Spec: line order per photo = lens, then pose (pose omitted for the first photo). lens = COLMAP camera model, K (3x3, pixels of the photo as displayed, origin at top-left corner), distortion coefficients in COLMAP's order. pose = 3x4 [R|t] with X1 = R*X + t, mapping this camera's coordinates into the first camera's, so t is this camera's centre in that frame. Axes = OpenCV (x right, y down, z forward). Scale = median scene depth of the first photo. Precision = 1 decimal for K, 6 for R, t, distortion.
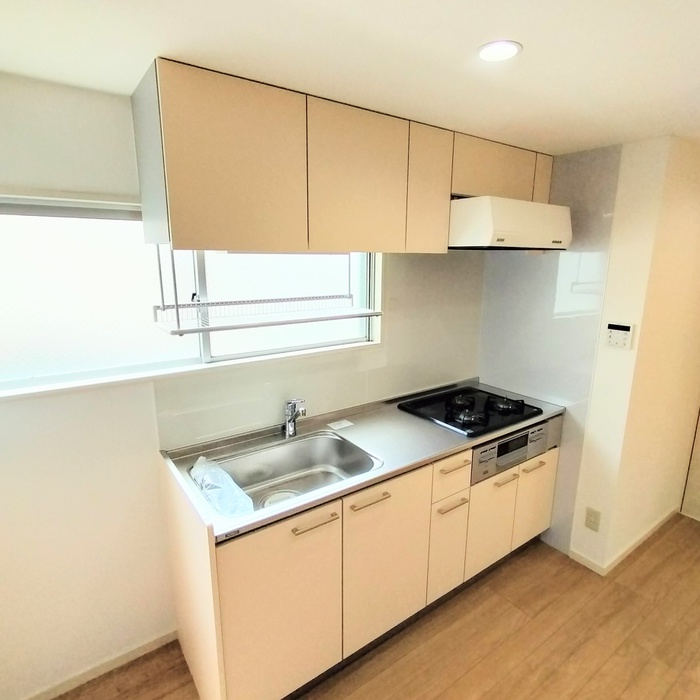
lens RADIAL K [[441.1, 0, 349.3], [0, 441.1, 354.5], [0, 0, 1]] dist [-0.004299, 0.002793]
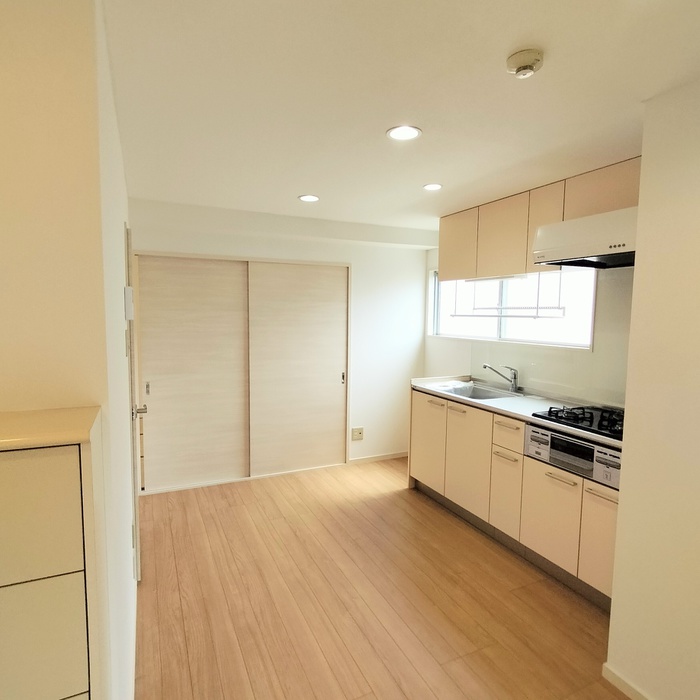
lens RADIAL K [[441.1, 0, 349.2], [0, 441.1, 350.4], [0, 0, 1]] dist [-0.004299, 0.002793]
pose [[-0.191274, 0.073549, -0.978777, 1.624429], [-0.229354, 0.966234, 0.117427, -0.017816], [0.954364, 0.246947, -0.167947, 0.700407]]
